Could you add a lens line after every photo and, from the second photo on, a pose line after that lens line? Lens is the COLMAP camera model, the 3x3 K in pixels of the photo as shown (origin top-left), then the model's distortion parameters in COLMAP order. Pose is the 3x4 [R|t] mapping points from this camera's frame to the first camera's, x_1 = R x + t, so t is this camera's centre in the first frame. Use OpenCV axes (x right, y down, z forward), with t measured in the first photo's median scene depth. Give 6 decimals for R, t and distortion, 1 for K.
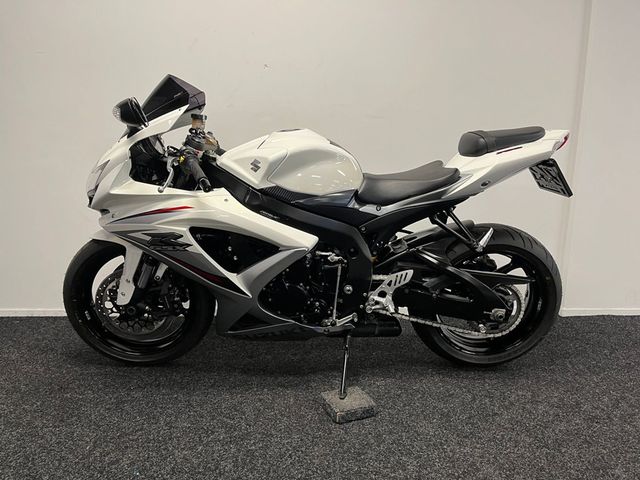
lens RADIAL K [[487.7, 0, 316.9], [0, 487.7, 241.7], [0, 0, 1]] dist [0.079870, -0.112027]
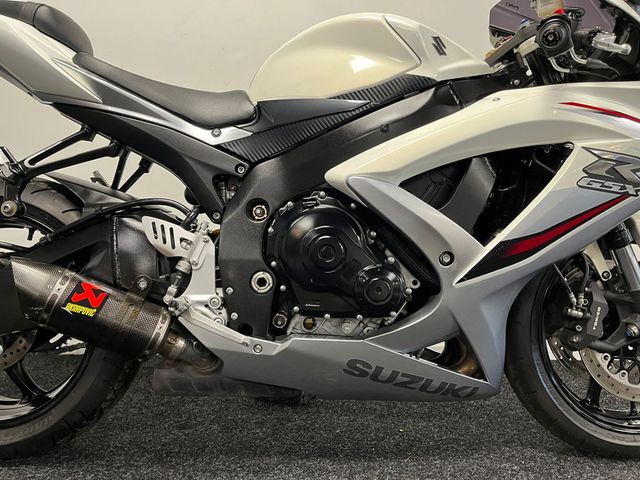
lens RADIAL K [[487.7, 0, 322.1], [0, 487.7, 233.6], [0, 0, 1]] dist [0.079870, -0.112027]
pose [[0.999400, 0.005830, -0.034144, 0.051602], [-0.009288, 0.994739, -0.102017, 0.079993], [0.033370, 0.102273, 0.994197, 0.480093]]
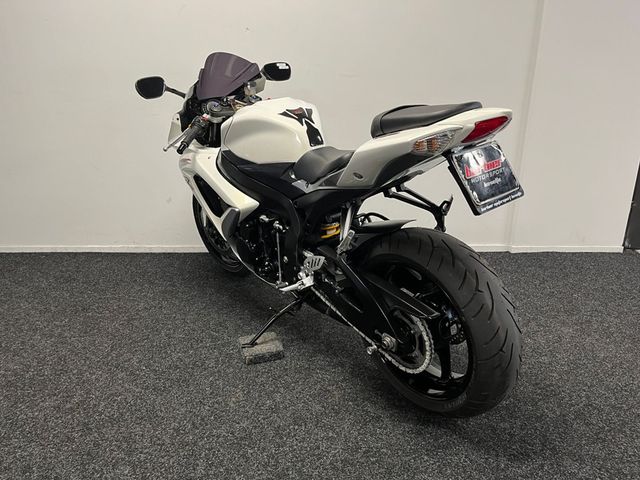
lens RADIAL K [[487.7, 0, 319.9], [0, 487.7, 242.2], [0, 0, 1]] dist [0.079870, -0.112027]
pose [[0.999736, 0.001179, -0.022925, 0.111488], [0.001851, 0.991289, 0.131695, -0.036471], [0.022881, -0.131703, 0.991025, -0.207953]]
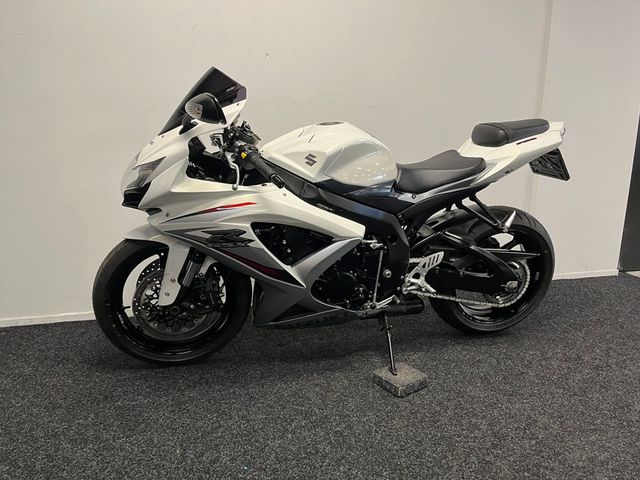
lens RADIAL K [[487.7, 0, 321.0], [0, 487.7, 242.3], [0, 0, 1]] dist [0.079870, -0.112027]
pose [[0.975306, -0.055260, 0.213833, -0.301120], [0.046363, 0.997846, 0.046407, -0.026679], [-0.215937, -0.035347, 0.975767, -0.007386]]
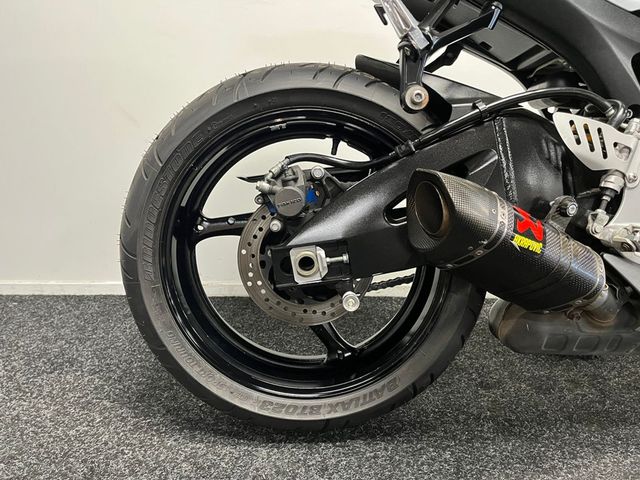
lens RADIAL K [[487.7, 0, 320.2], [0, 487.7, 236.5], [0, 0, 1]] dist [0.079870, -0.112027]
pose [[0.999052, 0.002088, -0.043474, -0.314183], [-0.000802, 0.999562, 0.029567, 0.091912], [0.043517, -0.029504, 0.998617, 0.613722]]
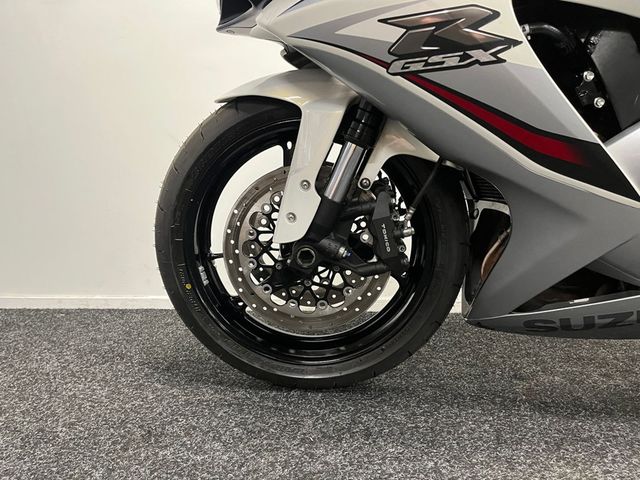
lens RADIAL K [[487.7, 0, 322.1], [0, 487.7, 237.5], [0, 0, 1]] dist [0.079870, -0.112027]
pose [[0.997146, -0.003884, -0.075398, -0.335394], [-0.002998, 0.995852, -0.090939, 0.165358], [0.075439, 0.090906, 0.992998, 0.573342]]
